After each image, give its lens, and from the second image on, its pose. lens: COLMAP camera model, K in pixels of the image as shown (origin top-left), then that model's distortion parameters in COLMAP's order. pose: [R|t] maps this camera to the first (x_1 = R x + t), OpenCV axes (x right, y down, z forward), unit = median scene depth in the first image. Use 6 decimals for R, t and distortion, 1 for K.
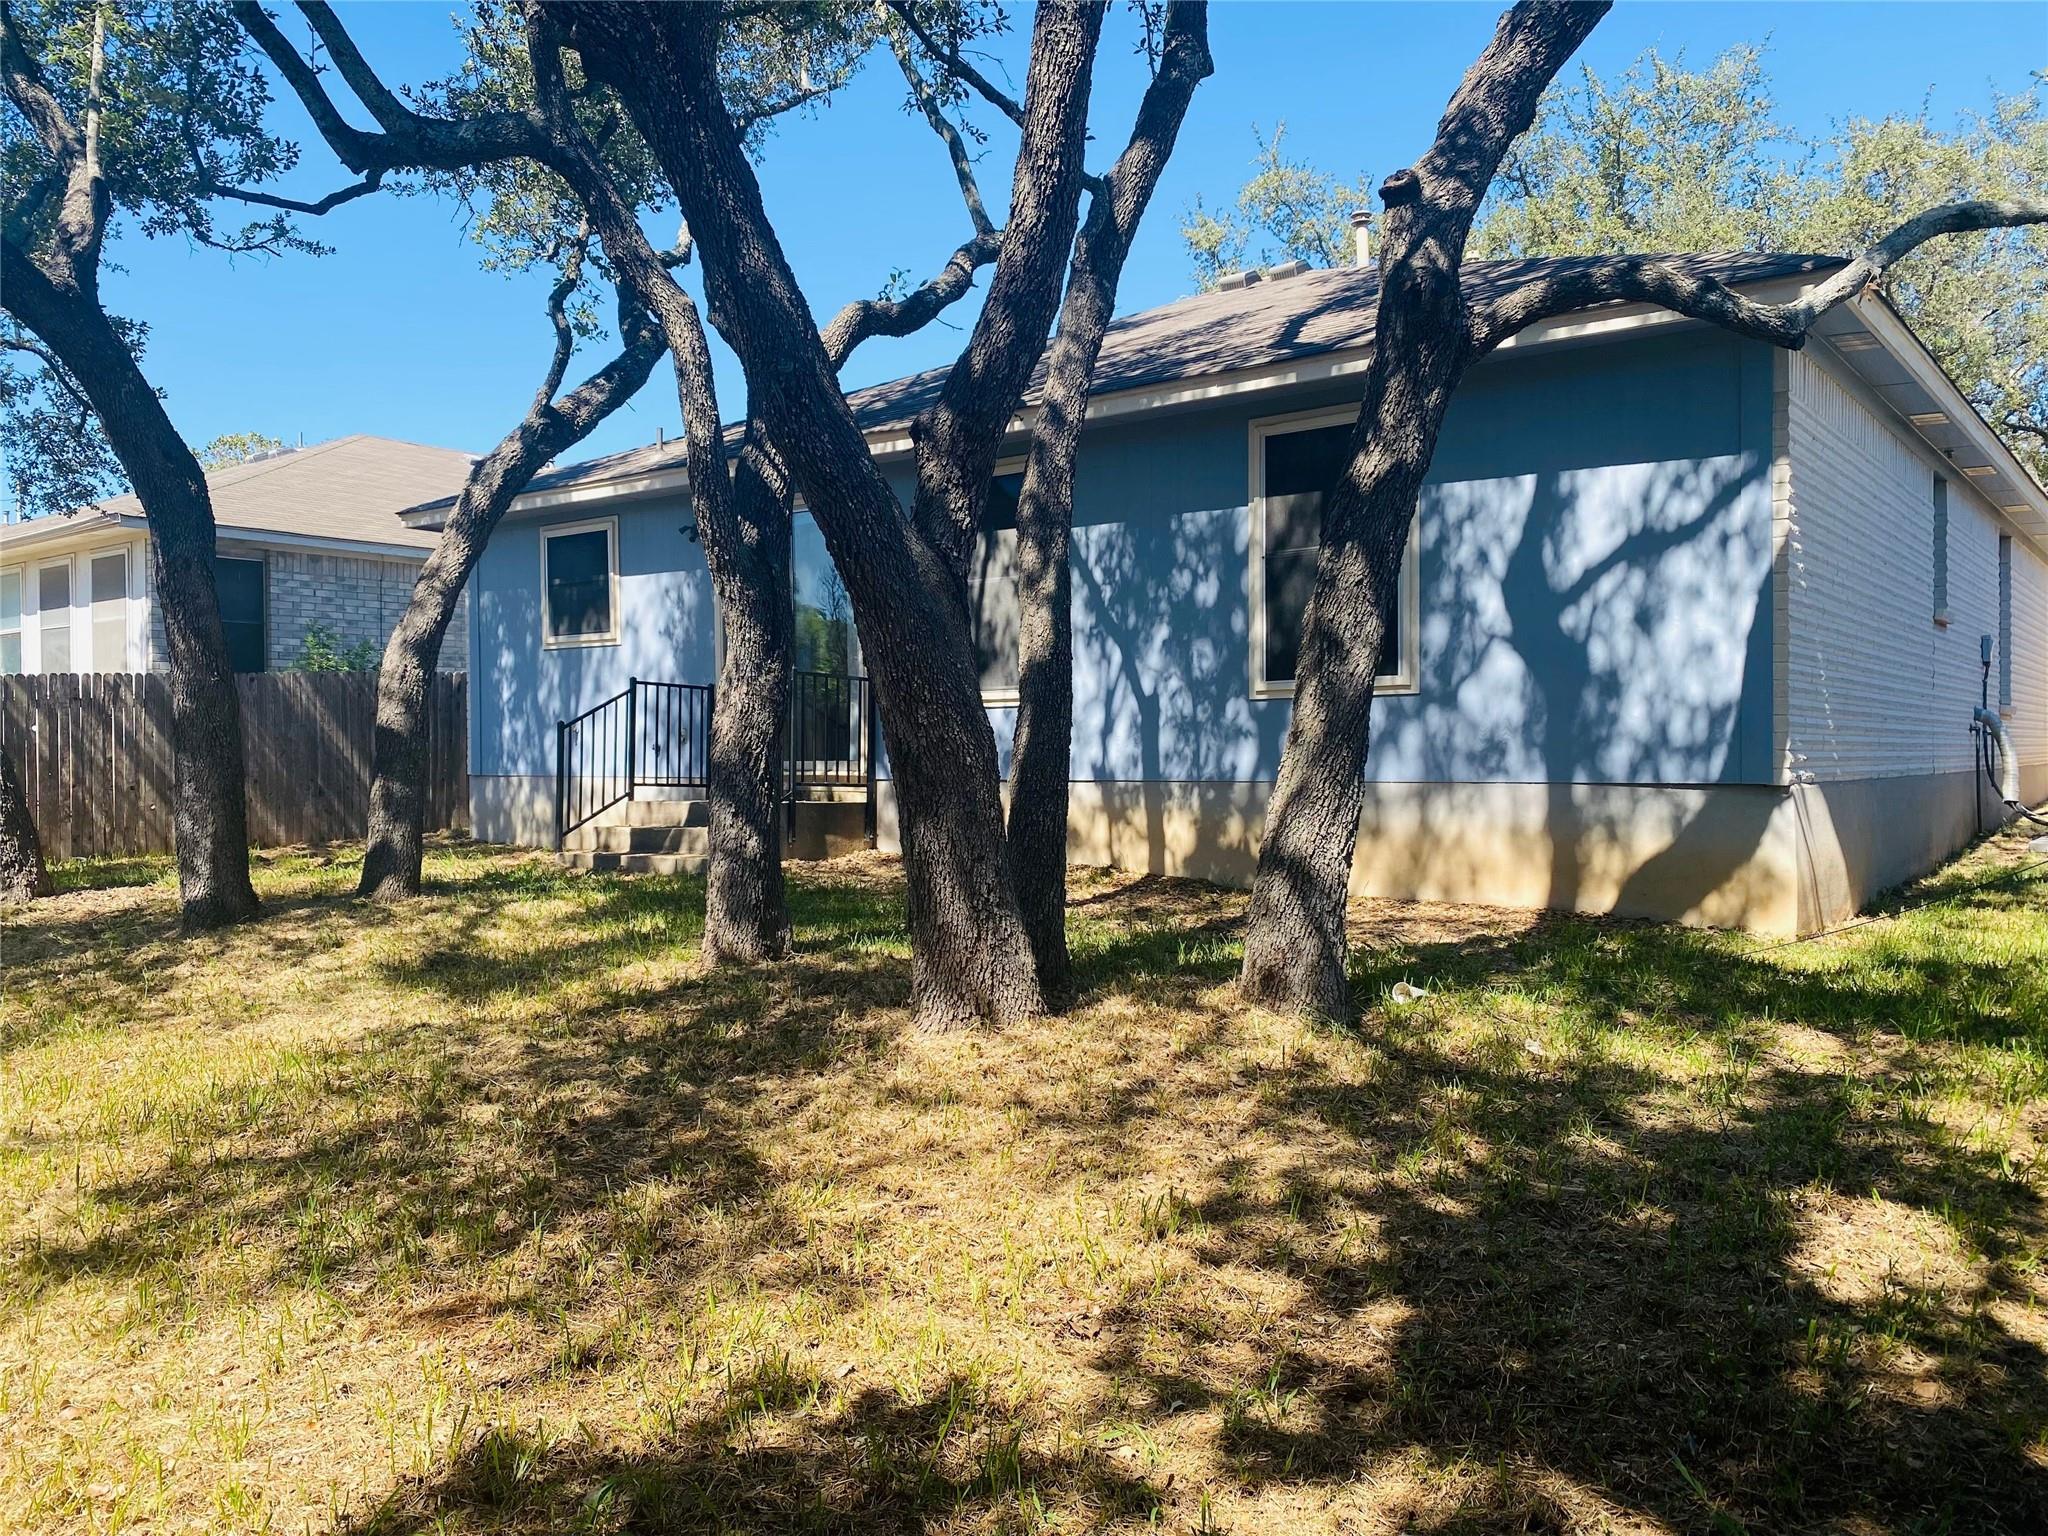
lens RADIAL K [[1563.1, 0, 1024.0], [0, 1563.1, 768.0], [0, 0, 1]] dist [0.065402, -0.118628]
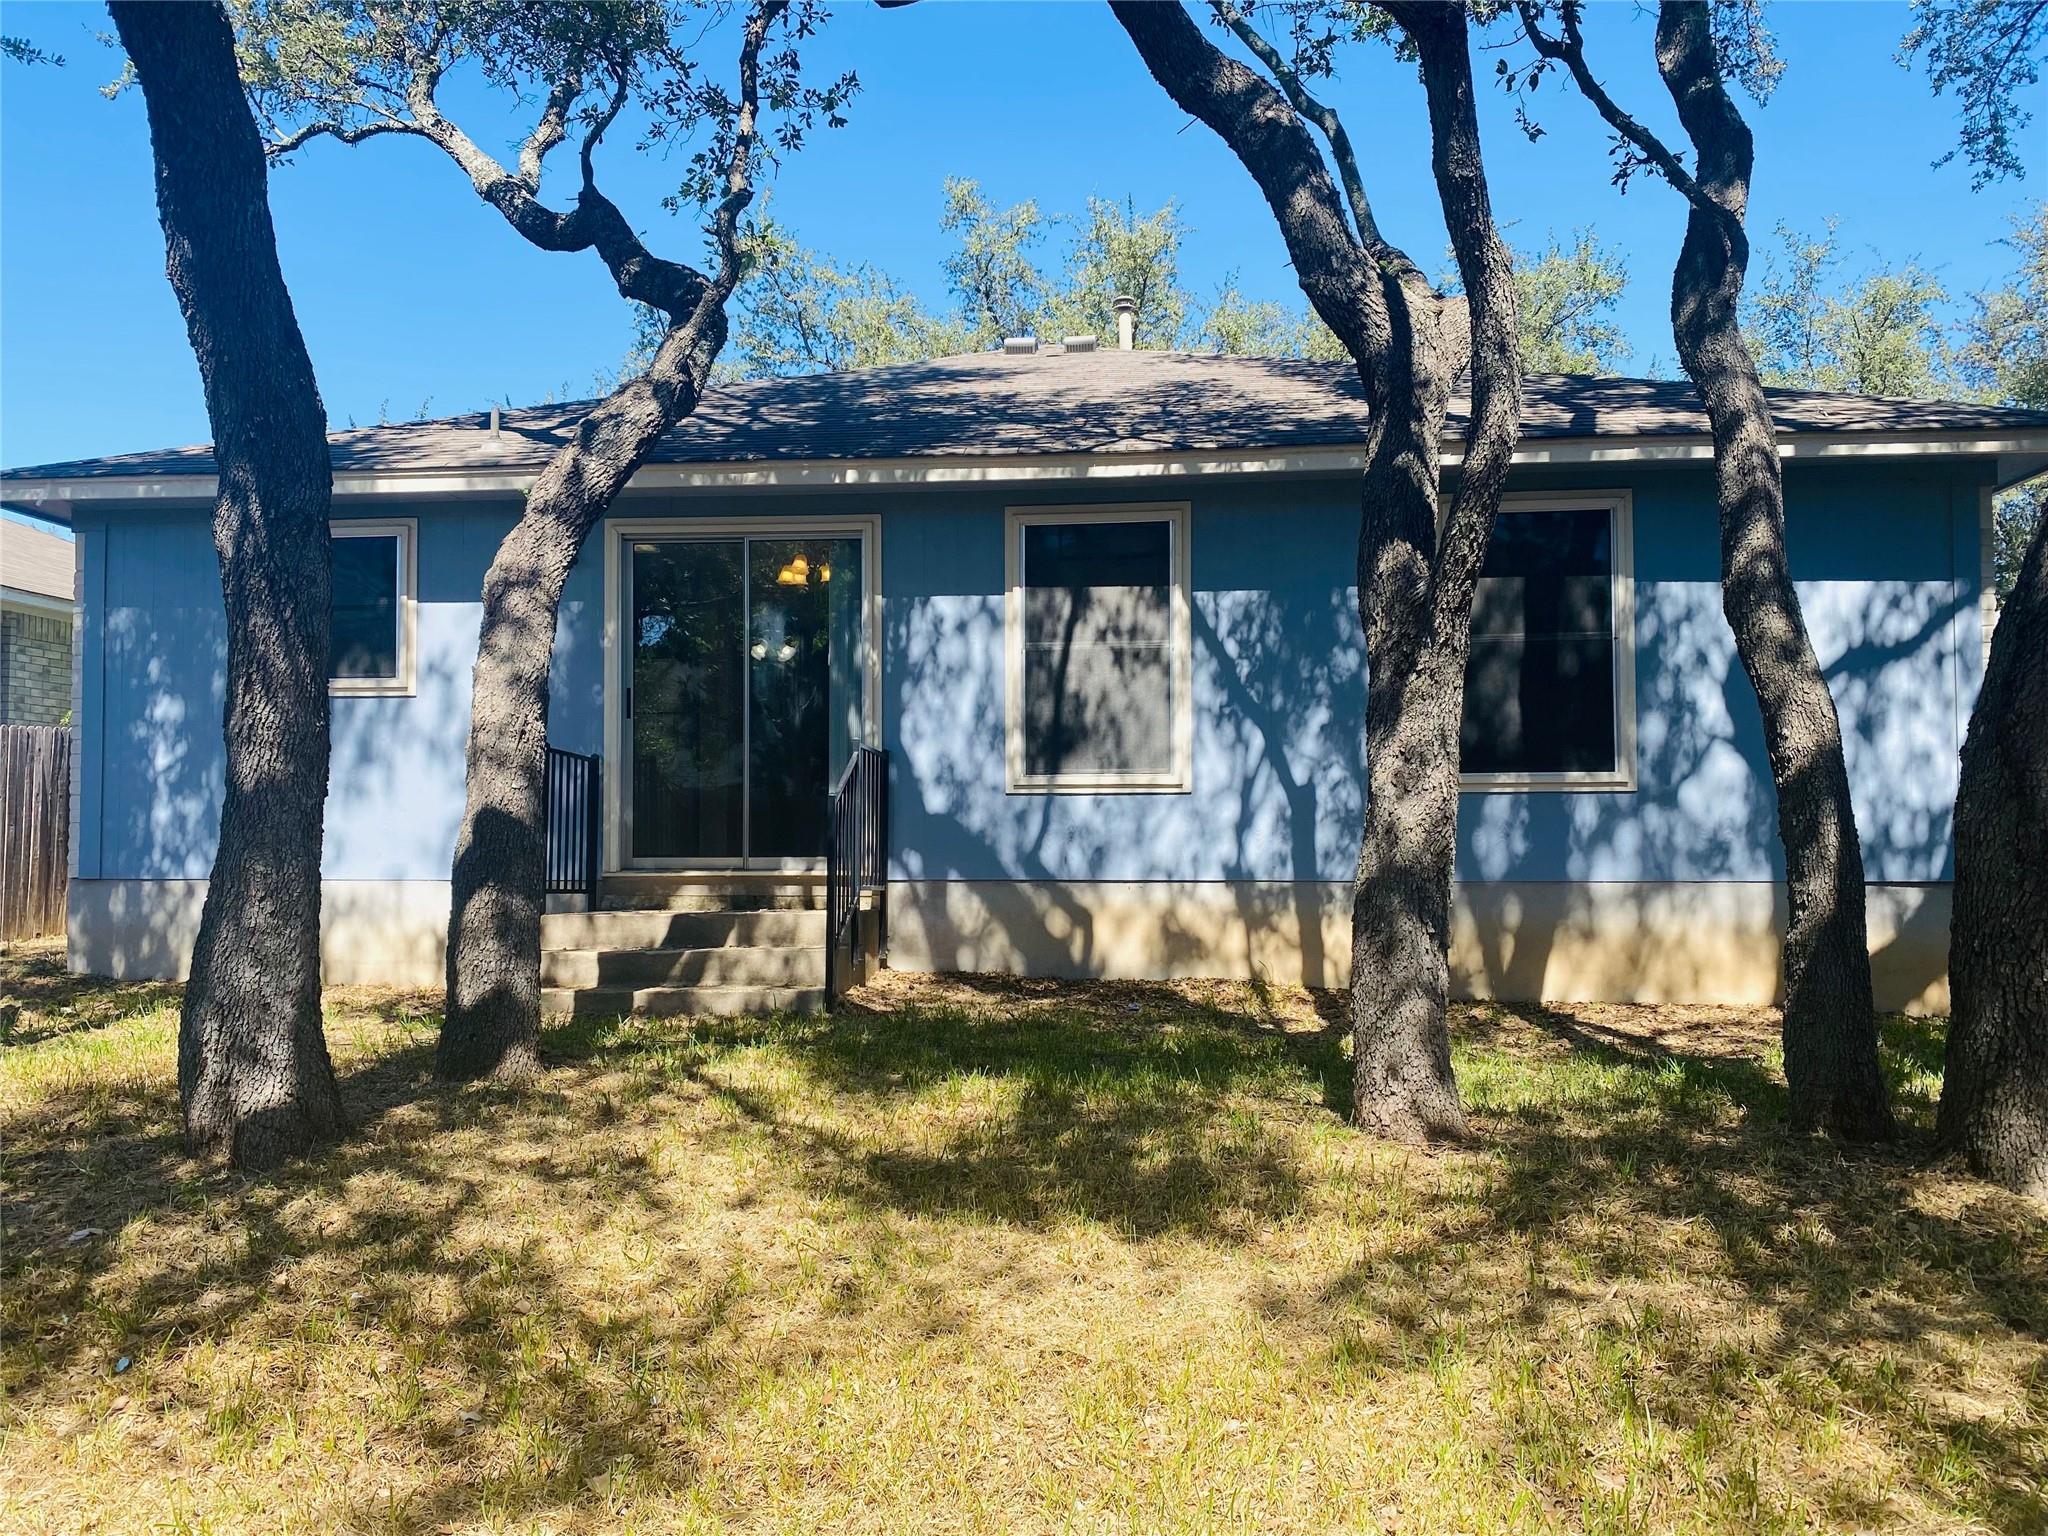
lens RADIAL K [[1563.1, 0, 1024.0], [0, 1563.1, 768.0], [0, 0, 1]] dist [0.065402, -0.118628]
pose [[0.852715, 0.029120, 0.521564, -0.576681], [0.001031, 0.998349, -0.057425, -0.005975], [-0.522375, 0.049506, 0.851278, 0.353948]]
